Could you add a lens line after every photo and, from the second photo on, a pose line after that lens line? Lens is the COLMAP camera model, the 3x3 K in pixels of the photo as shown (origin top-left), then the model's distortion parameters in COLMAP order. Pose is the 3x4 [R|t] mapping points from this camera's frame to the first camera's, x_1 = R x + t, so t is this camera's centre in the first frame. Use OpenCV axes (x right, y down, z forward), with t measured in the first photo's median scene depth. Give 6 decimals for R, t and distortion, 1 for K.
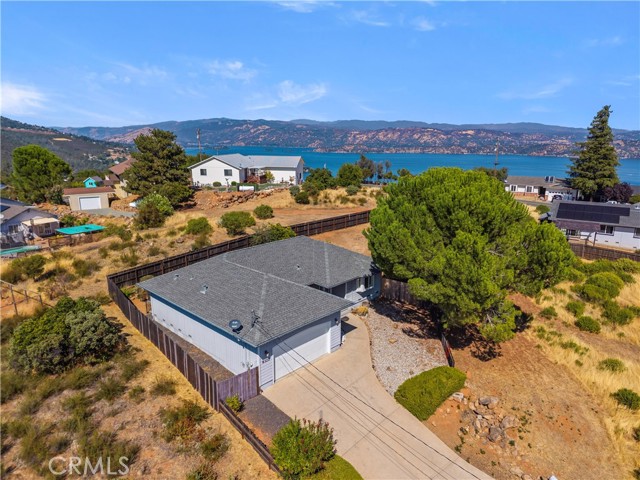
lens RADIAL K [[426.5, 0, 319.1], [0, 426.5, 240.9], [0, 0, 1]] dist [0.040853, -0.045682]
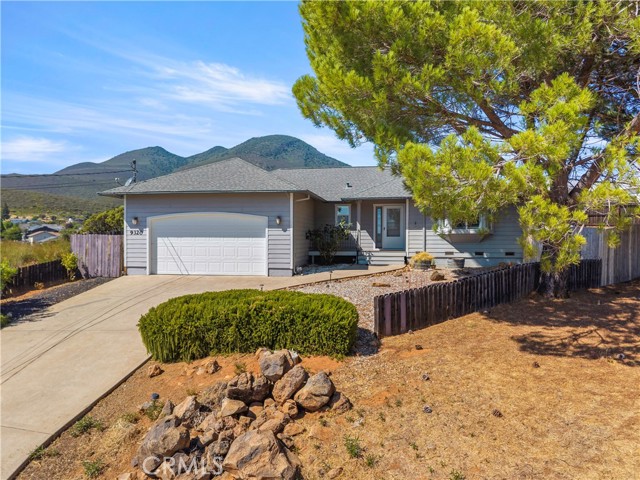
lens RADIAL K [[429.8, 0, 320.0], [0, 429.8, 240.0], [0, 0, 1]] dist [0.033264, -0.045275]
pose [[0.561205, 0.003483, -0.827670, 0.326446], [-0.201378, 0.970516, -0.132461, 0.165956], [0.802805, 0.241012, 0.545359, 0.436671]]
